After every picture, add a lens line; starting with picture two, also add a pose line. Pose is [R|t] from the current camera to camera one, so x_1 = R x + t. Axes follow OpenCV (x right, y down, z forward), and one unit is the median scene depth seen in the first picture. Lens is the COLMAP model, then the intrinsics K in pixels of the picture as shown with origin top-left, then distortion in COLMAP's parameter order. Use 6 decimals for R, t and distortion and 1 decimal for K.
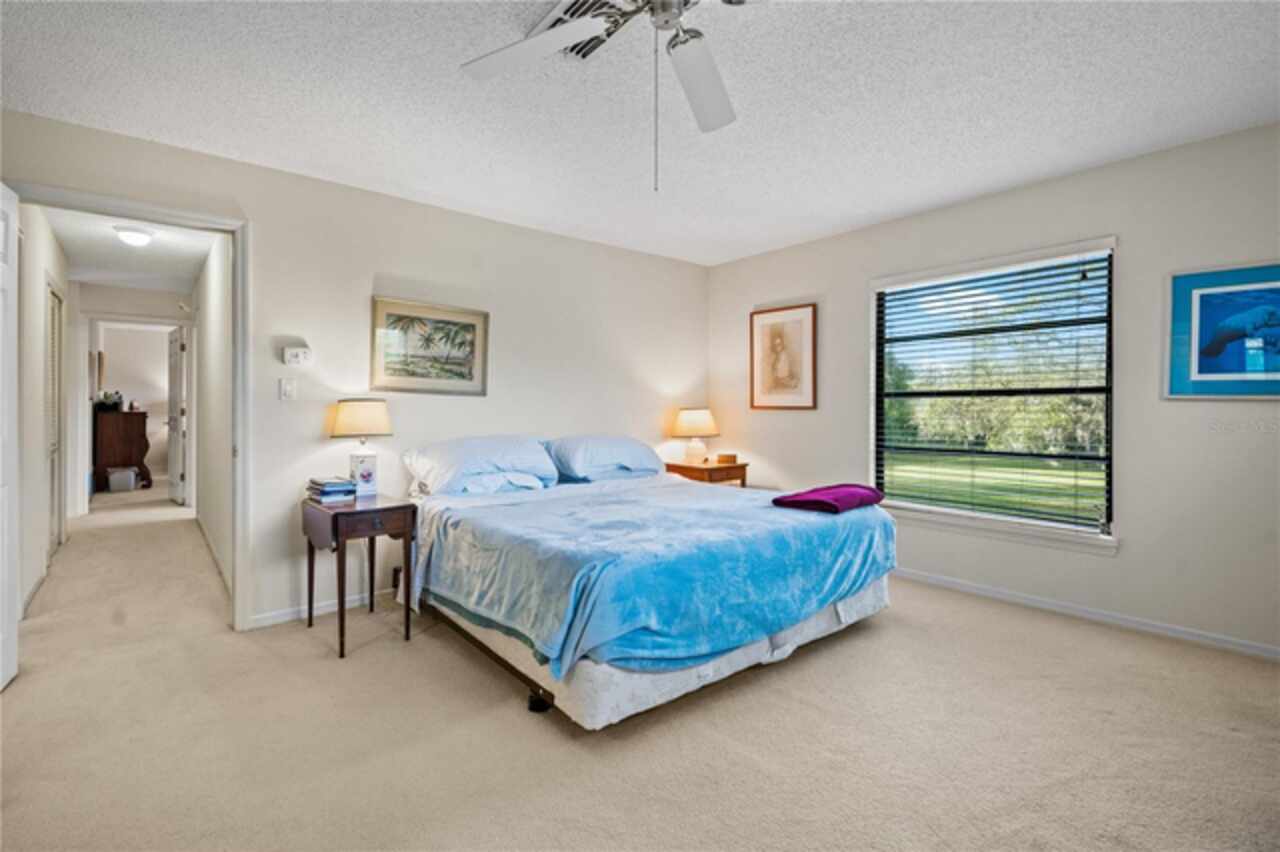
lens RADIAL K [[592.9, 0, 645.5], [0, 592.9, 404.1], [0, 0, 1]] dist [0.025029, 0.000088]
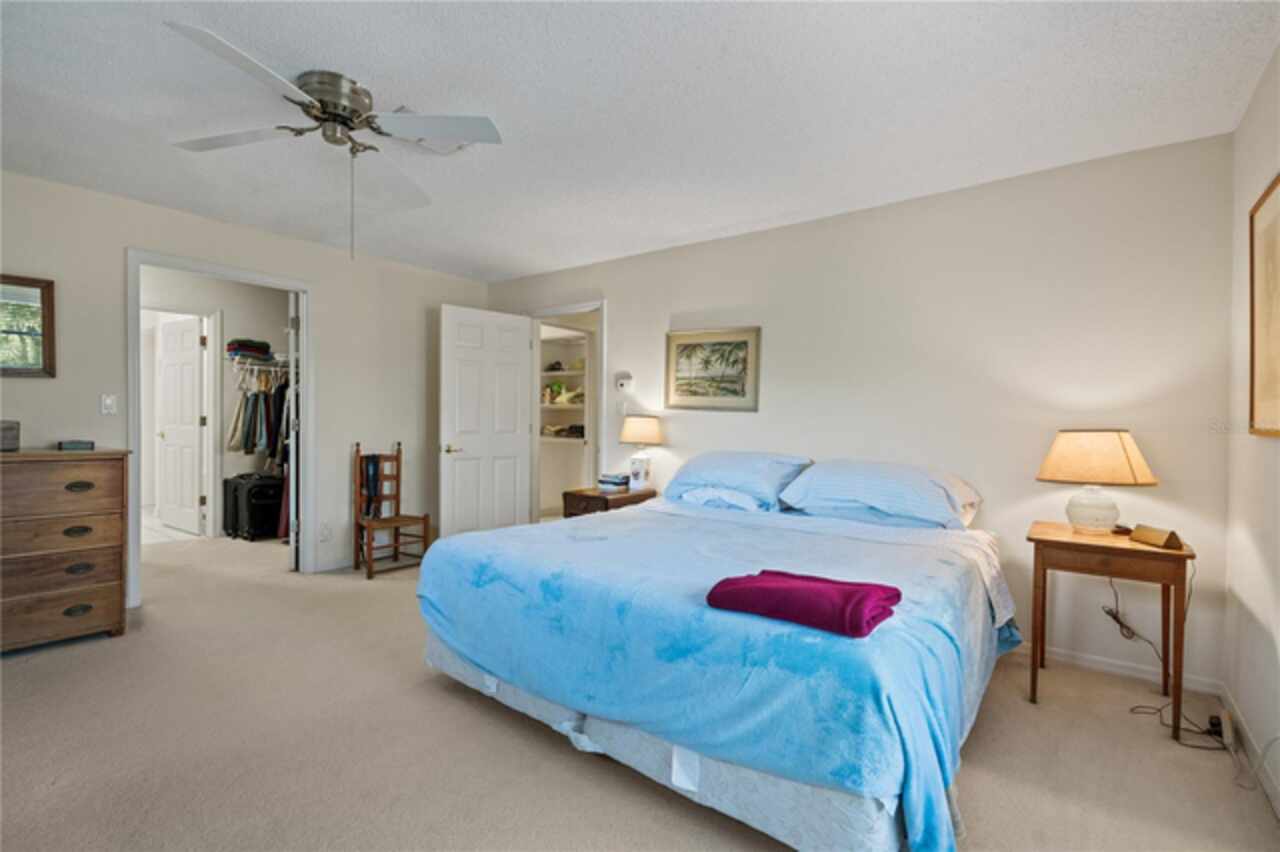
lens RADIAL K [[592.9, 0, 640.8], [0, 592.9, 426.0], [0, 0, 1]] dist [0.025029, 0.000088]
pose [[0.212406, 0.008934, -0.977141, 0.687655], [-0.015315, 0.999866, 0.005812, 0.007171], [0.977062, 0.013730, 0.212514, 0.635394]]
